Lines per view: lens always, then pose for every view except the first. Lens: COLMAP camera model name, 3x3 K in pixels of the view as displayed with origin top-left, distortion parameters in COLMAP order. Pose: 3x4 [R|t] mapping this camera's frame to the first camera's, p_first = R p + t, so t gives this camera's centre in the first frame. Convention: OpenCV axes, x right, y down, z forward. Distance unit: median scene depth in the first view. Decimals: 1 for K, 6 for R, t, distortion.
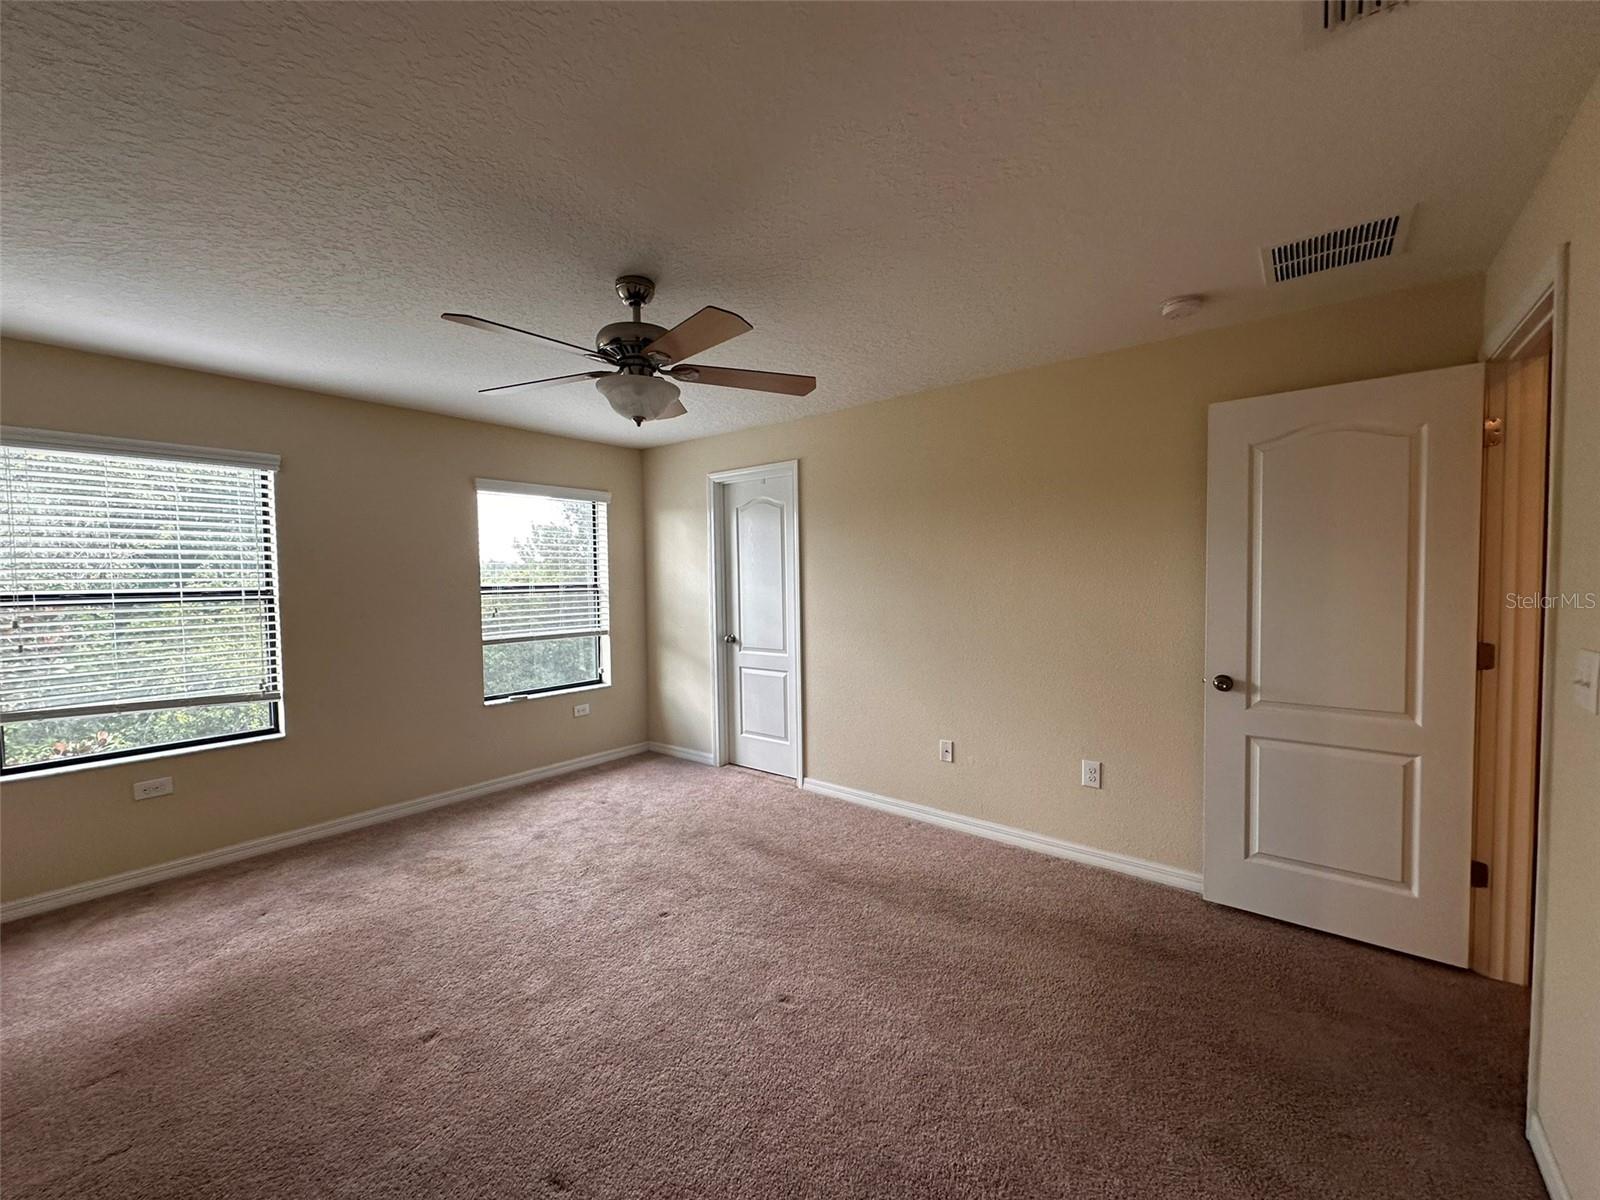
lens RADIAL K [[635.2, 0, 796.6], [0, 635.2, 600.2], [0, 0, 1]] dist [-0.002046, 0.000628]
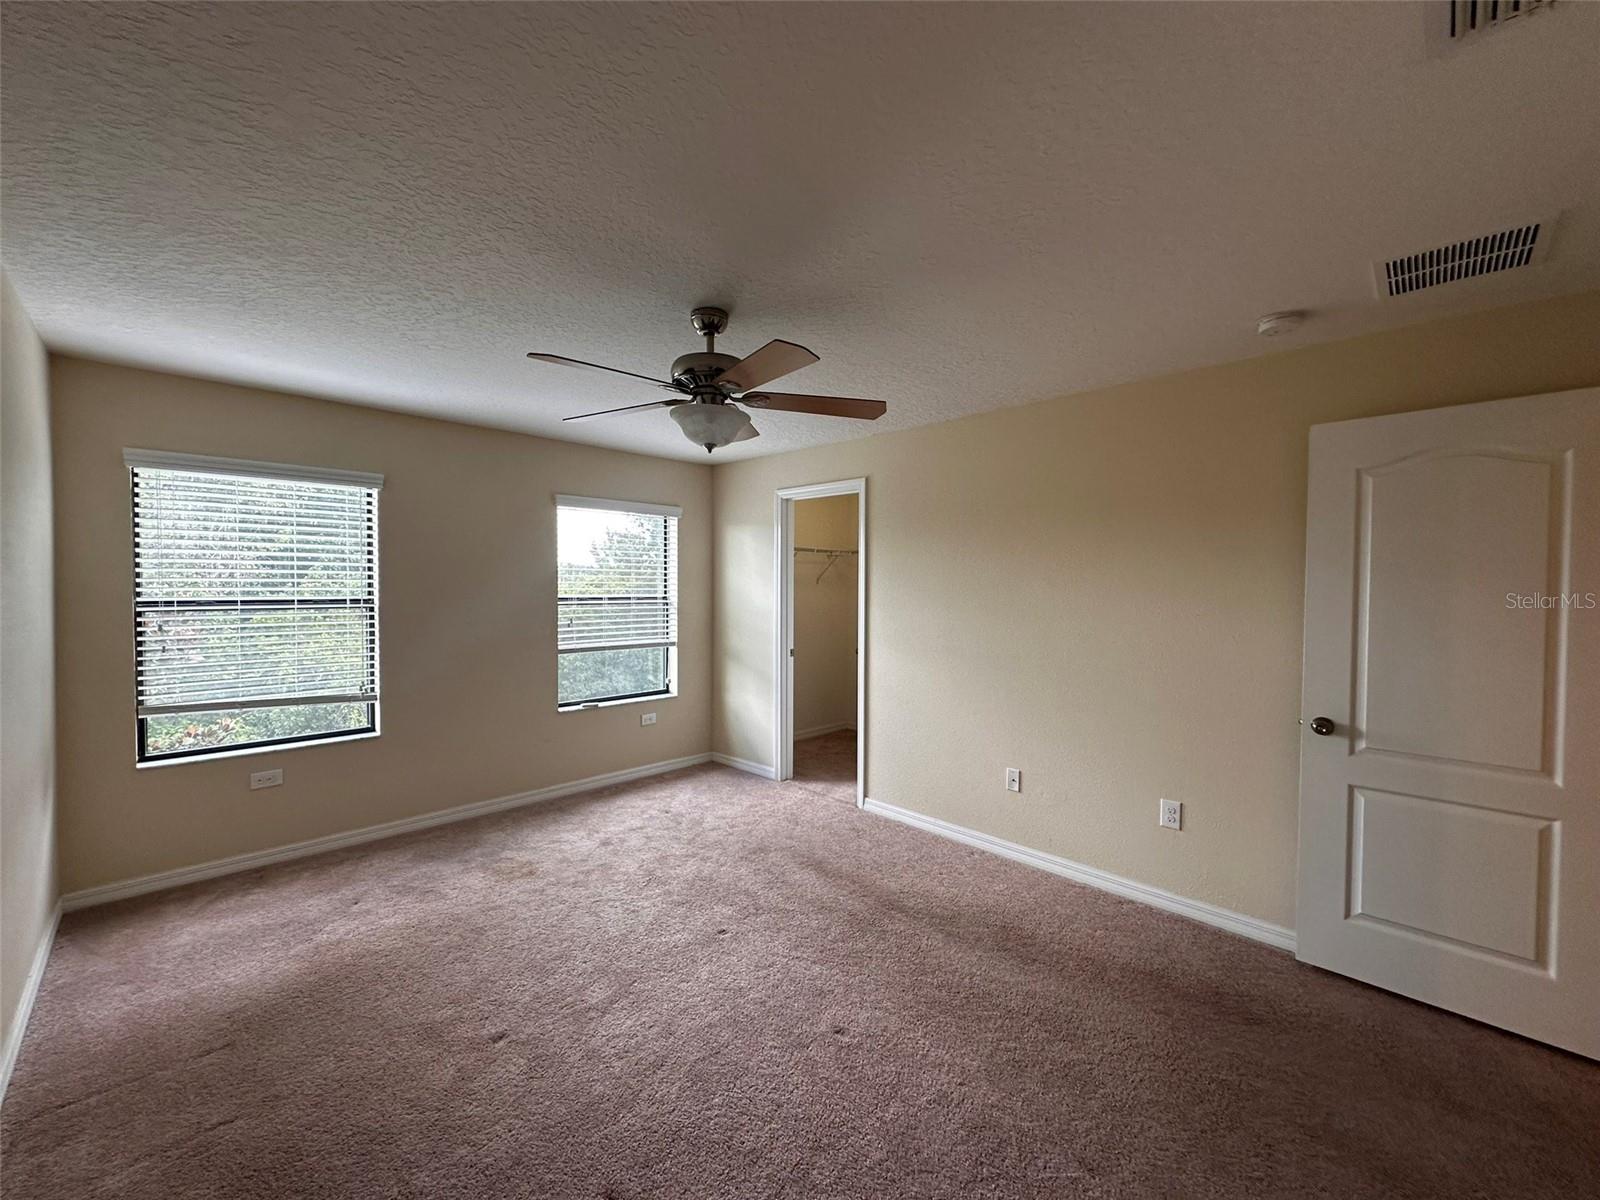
lens RADIAL K [[635.2, 0, 796.6], [0, 635.2, 600.2], [0, 0, 1]] dist [-0.002046, 0.000628]
pose [[0.994512, 0.021962, -0.102294, 0.000598], [-0.023190, 0.999672, -0.010836, -0.025217], [0.102022, 0.013148, 0.994695, -0.000063]]
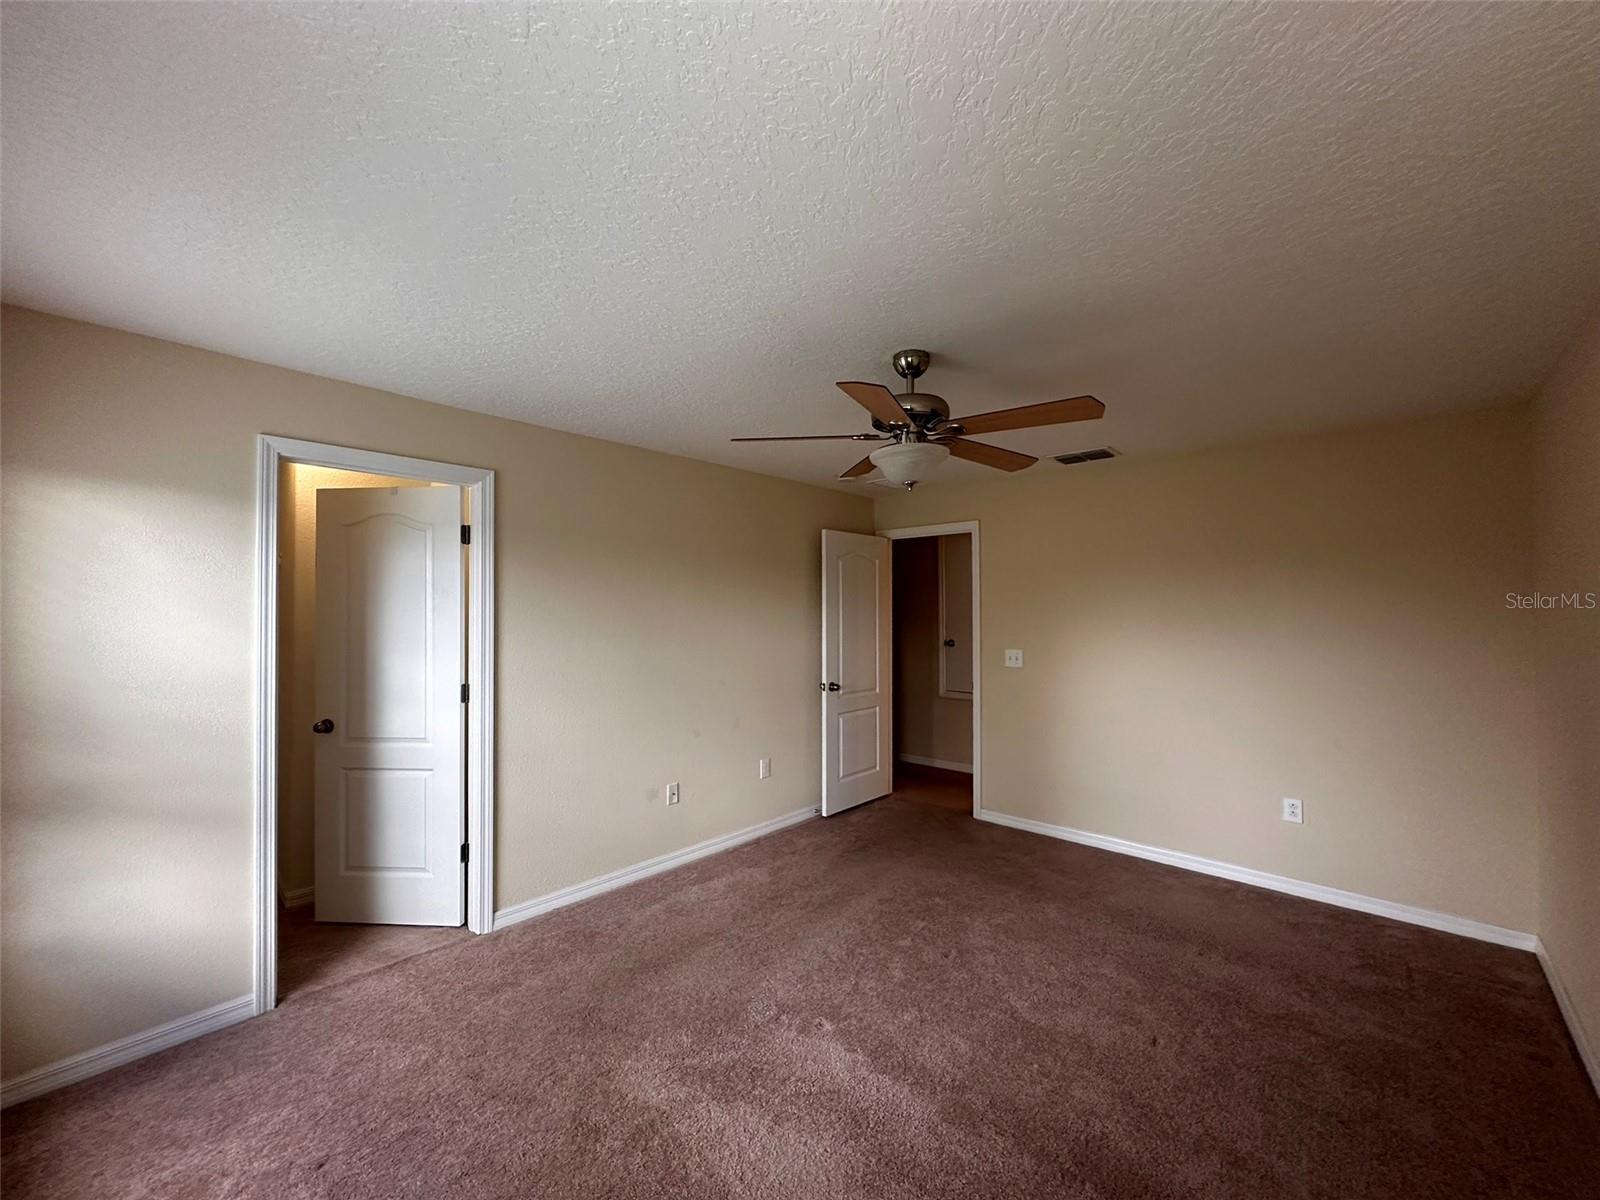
lens RADIAL K [[635.2, 0, 796.6], [0, 635.2, 600.2], [0, 0, 1]] dist [-0.002046, 0.000628]
pose [[0.062955, 0.029671, 0.997575, -1.117766], [0.039954, 0.998682, -0.032225, -0.058334], [-0.997216, 0.041886, 0.061686, 0.979910]]
